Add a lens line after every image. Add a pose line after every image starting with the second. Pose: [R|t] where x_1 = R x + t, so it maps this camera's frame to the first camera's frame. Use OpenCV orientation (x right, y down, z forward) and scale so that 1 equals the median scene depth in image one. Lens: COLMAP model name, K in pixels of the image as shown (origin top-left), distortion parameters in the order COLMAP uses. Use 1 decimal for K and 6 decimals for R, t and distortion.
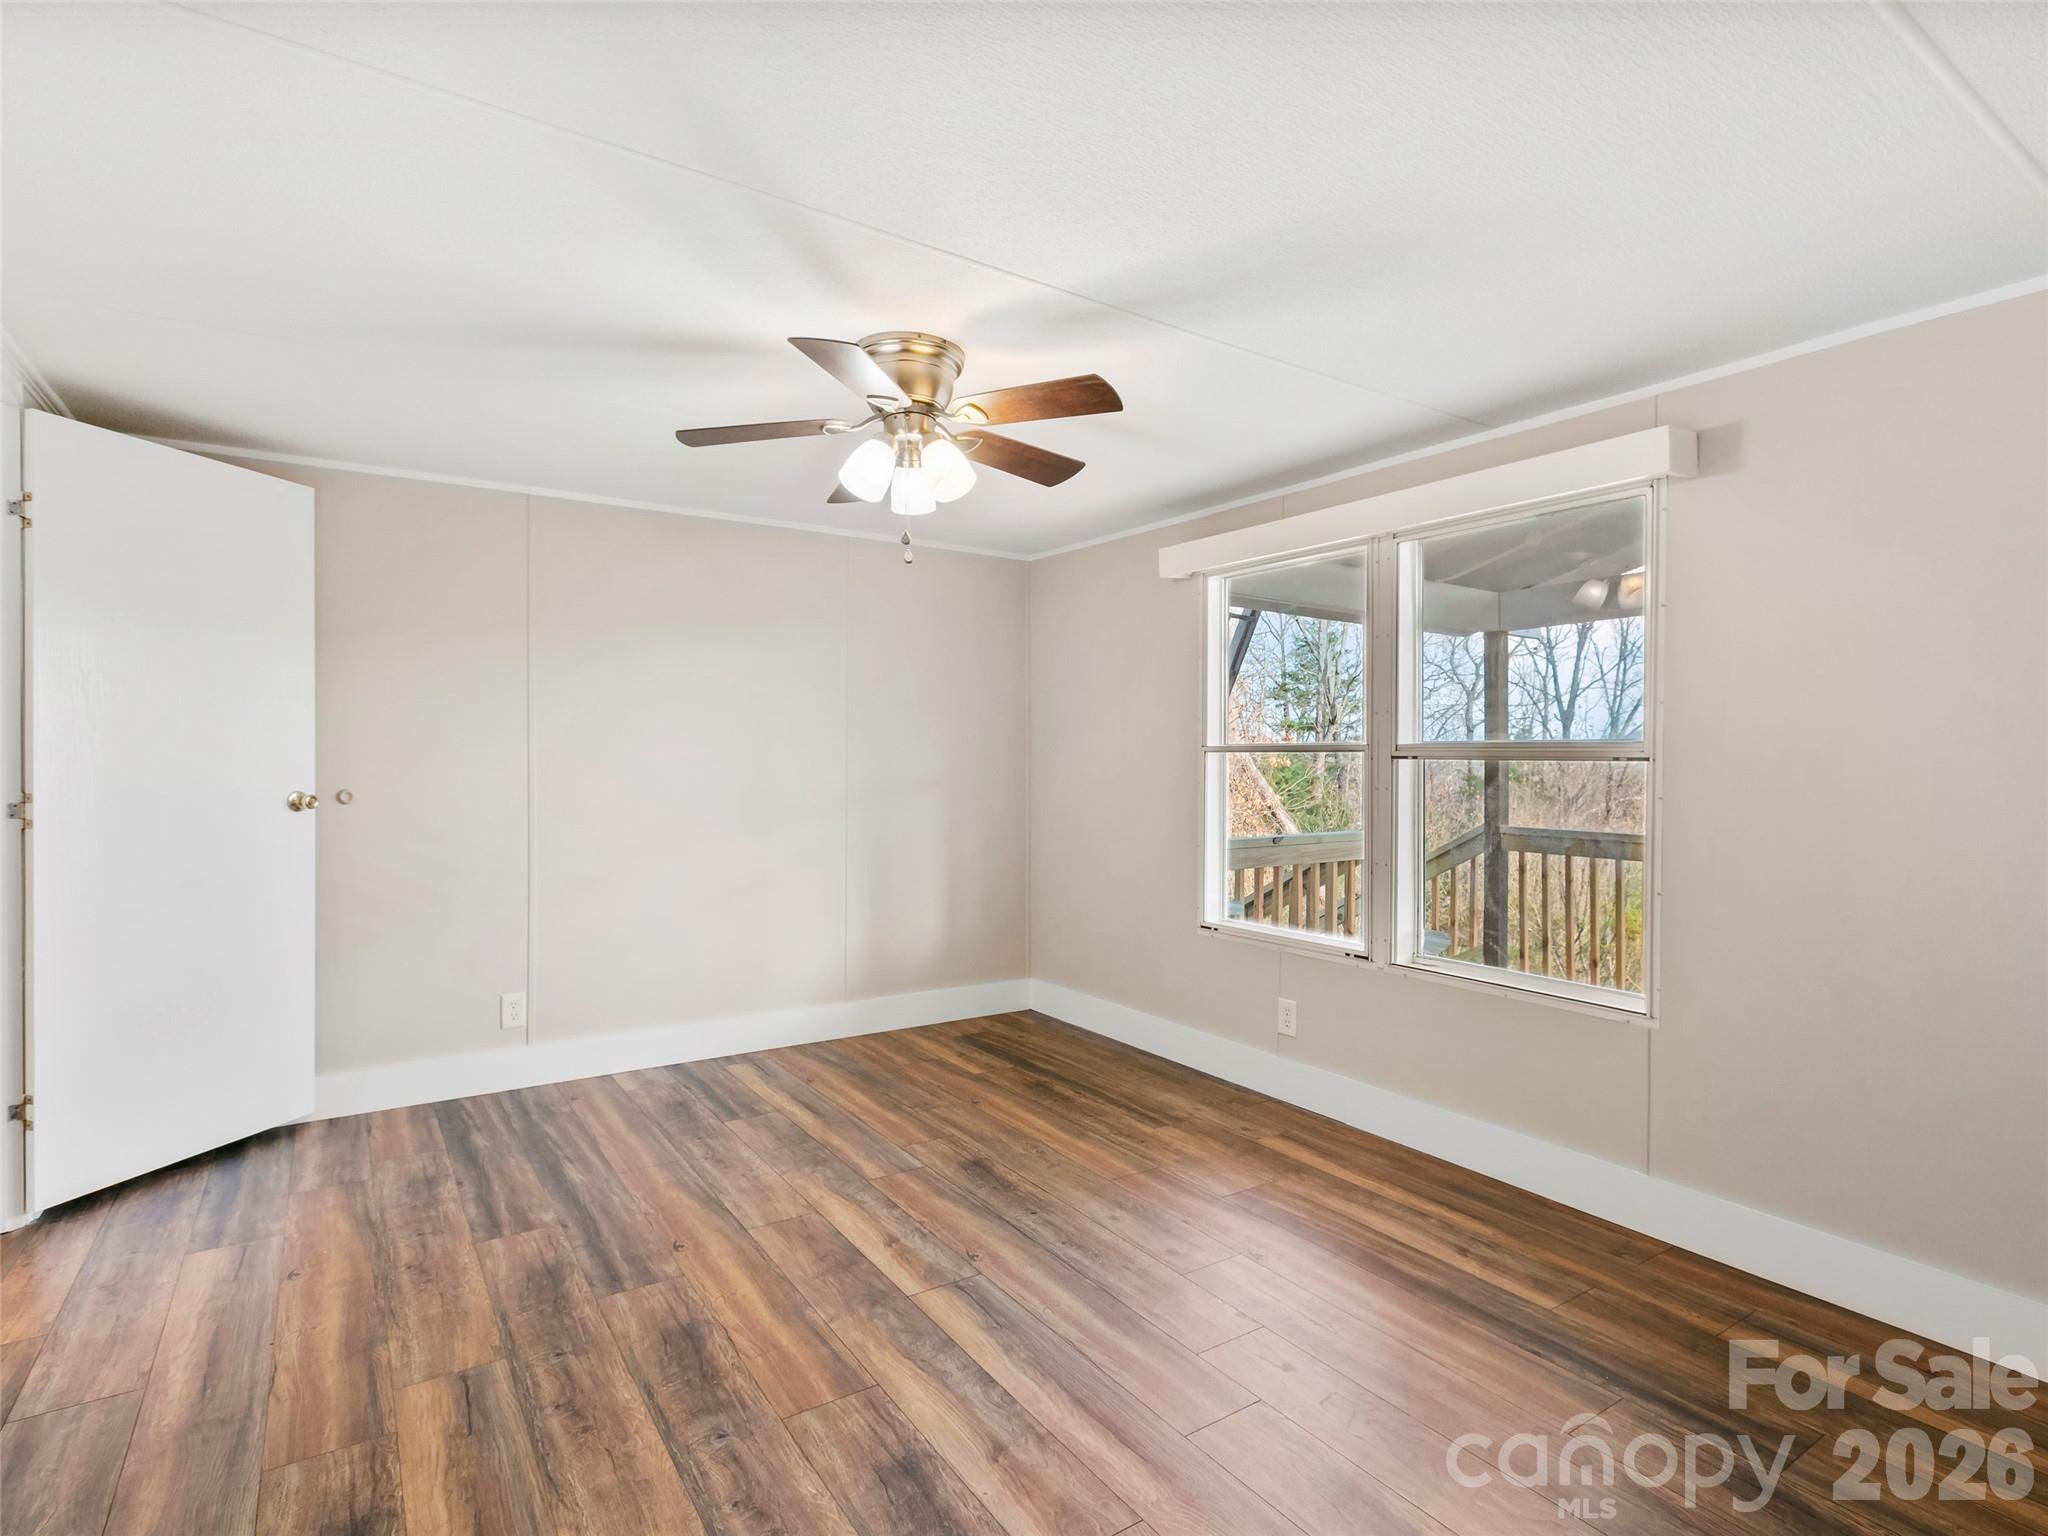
lens RADIAL K [[1036.8, 0, 1036.6], [0, 1036.8, 767.0], [0, 0, 1]] dist [-0.002011, 0.001173]
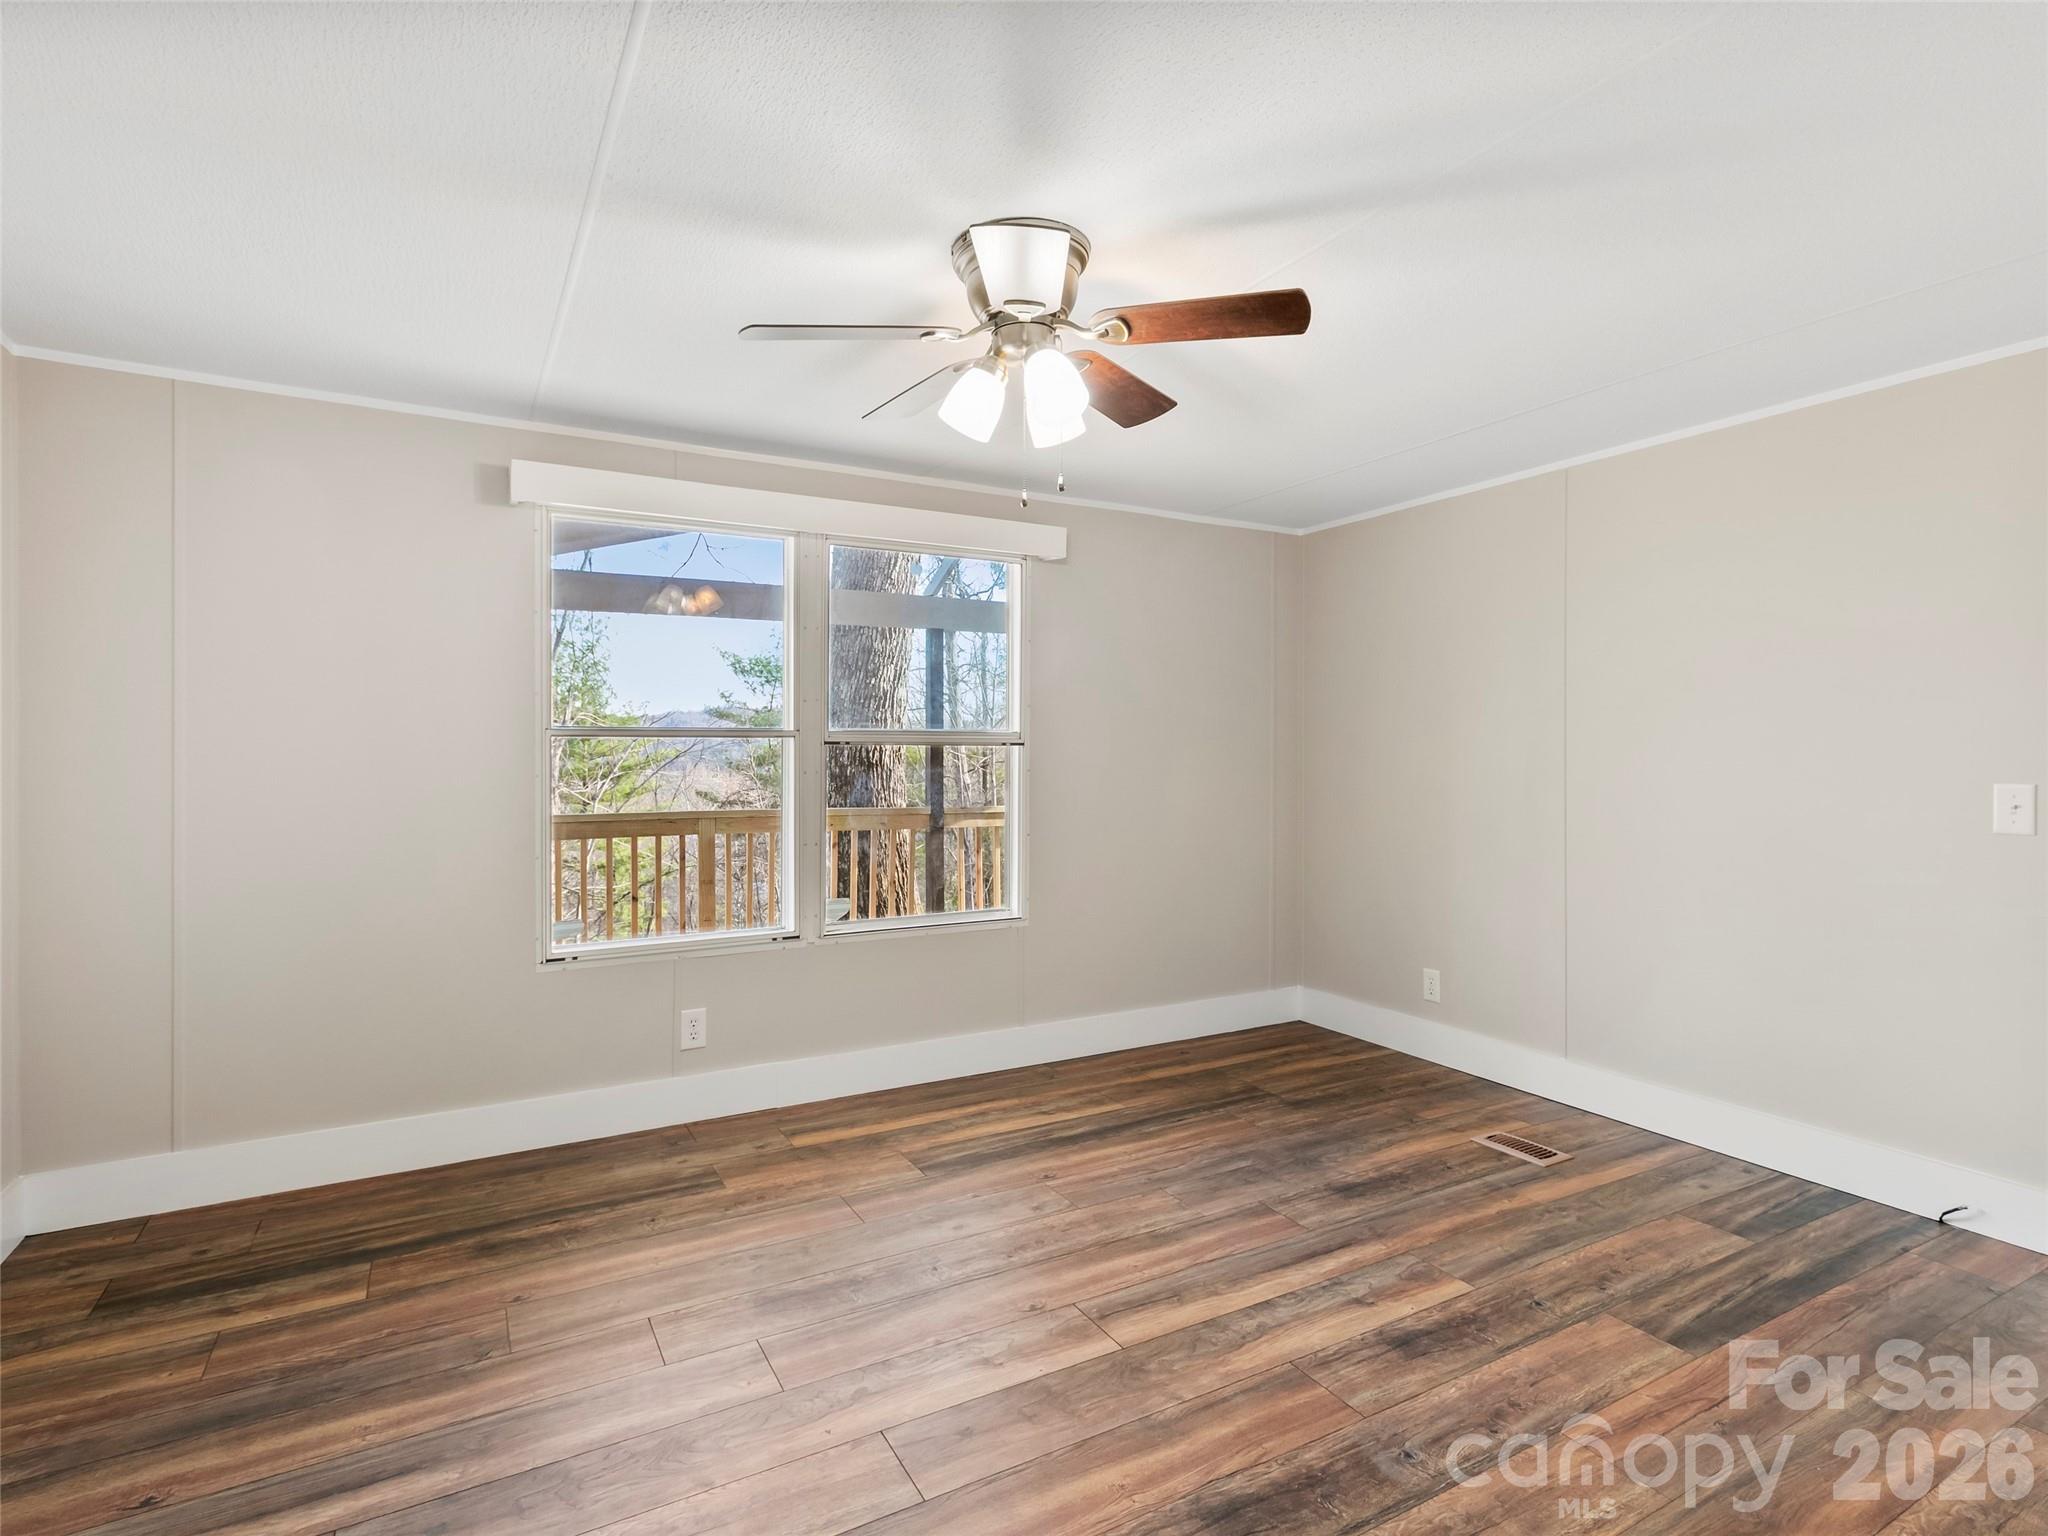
lens RADIAL K [[1036.8, 0, 1028.5], [0, 1036.8, 749.6], [0, 0, 1]] dist [-0.002011, 0.001173]
pose [[0.082344, -0.004884, 0.996592, -0.769430], [0.009290, 0.999948, 0.004133, -0.005118], [-0.996561, 0.008918, 0.082385, 0.761082]]
